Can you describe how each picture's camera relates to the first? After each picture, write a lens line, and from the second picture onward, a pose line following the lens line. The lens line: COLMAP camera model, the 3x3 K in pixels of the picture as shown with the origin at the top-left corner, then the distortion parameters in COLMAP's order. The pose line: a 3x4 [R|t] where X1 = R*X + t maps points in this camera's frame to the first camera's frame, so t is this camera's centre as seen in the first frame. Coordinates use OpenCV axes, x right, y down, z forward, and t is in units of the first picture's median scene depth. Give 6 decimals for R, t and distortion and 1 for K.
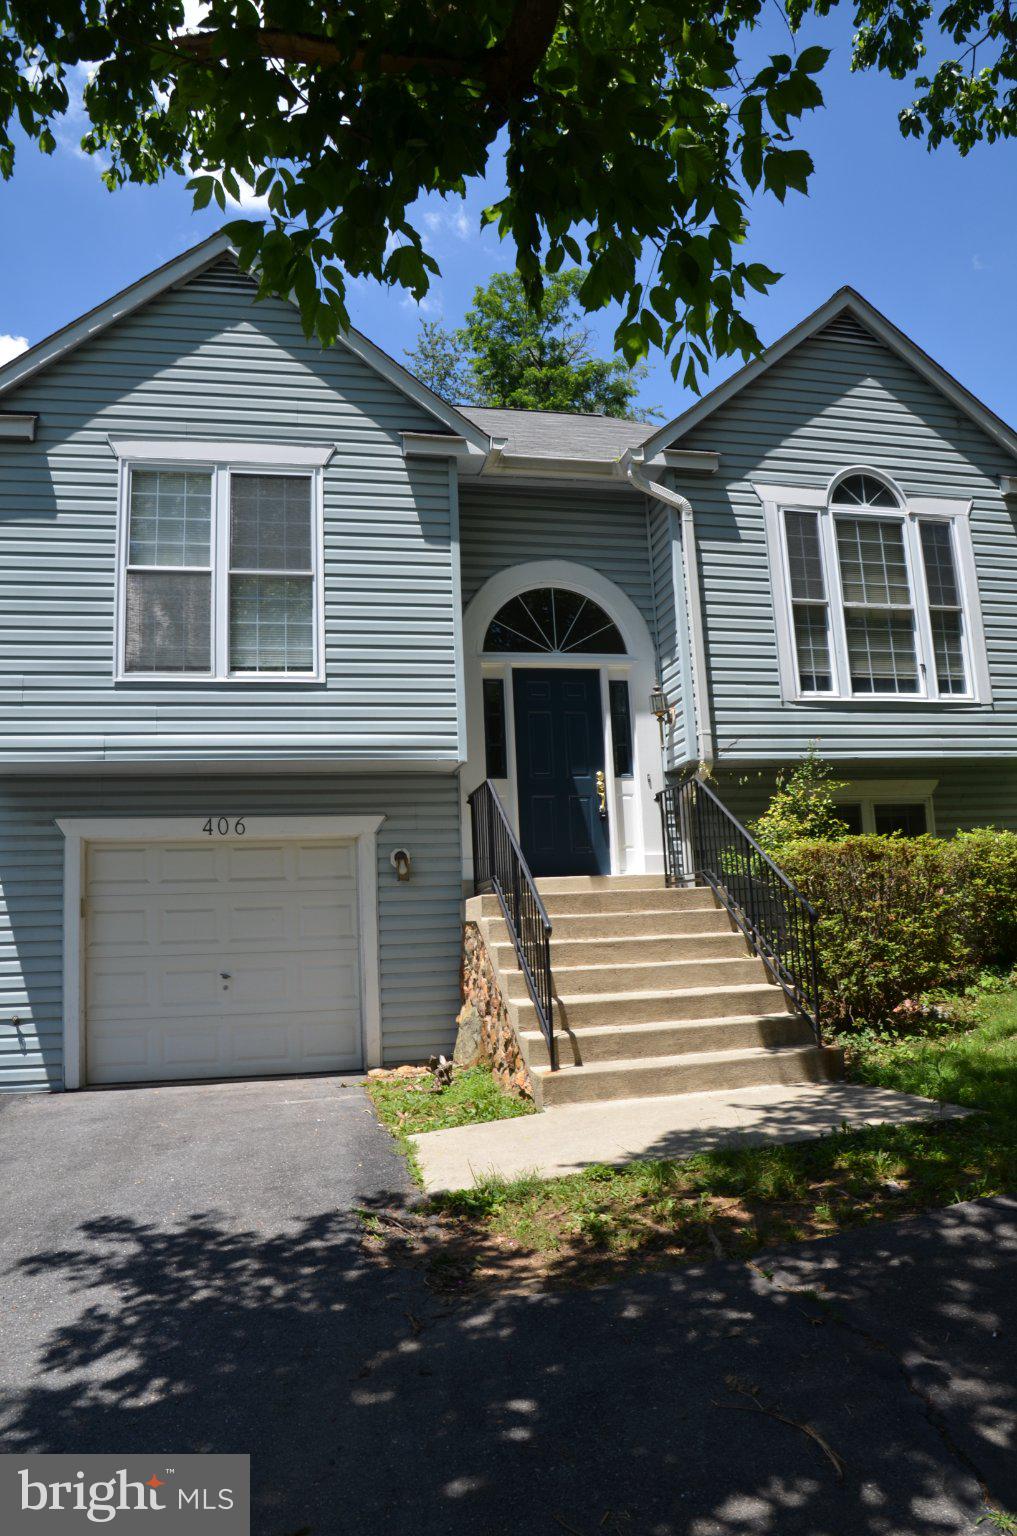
lens RADIAL K [[1064.6, 0, 512.4], [0, 1064.6, 767.6], [0, 0, 1]] dist [-0.111101, 0.035308]
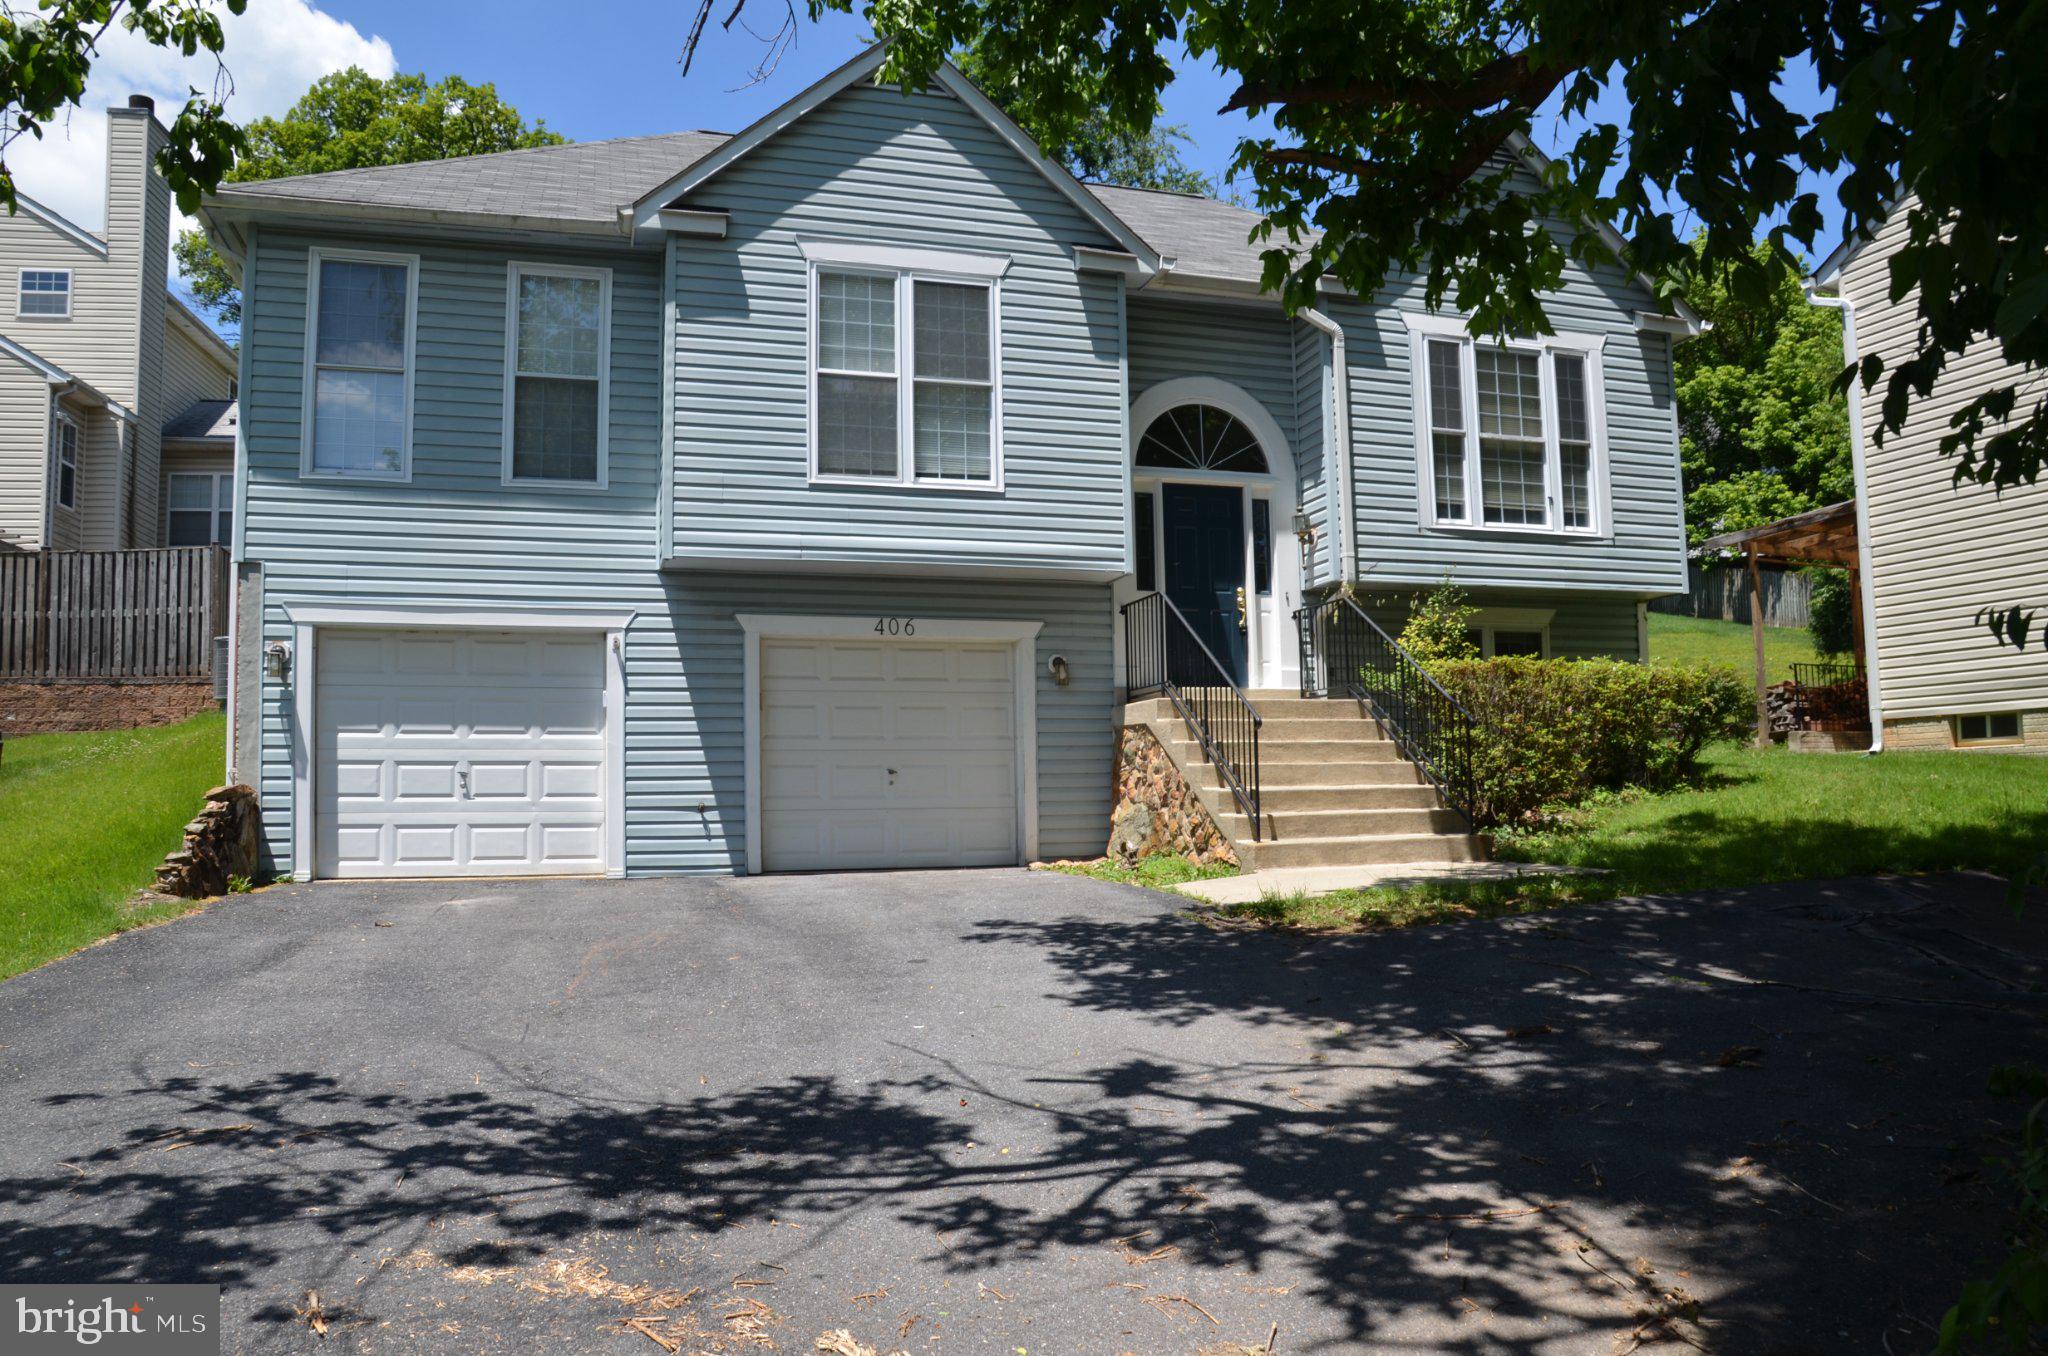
lens RADIAL K [[1419.4, 0, 1012.0], [0, 1419.4, 677.6], [0, 0, 1]] dist [-0.111101, 0.035308]
pose [[0.997071, 0.035053, 0.067972, -0.249640], [-0.039939, 0.996611, 0.071919, 0.000927], [-0.065220, -0.074423, 0.995092, -0.385372]]
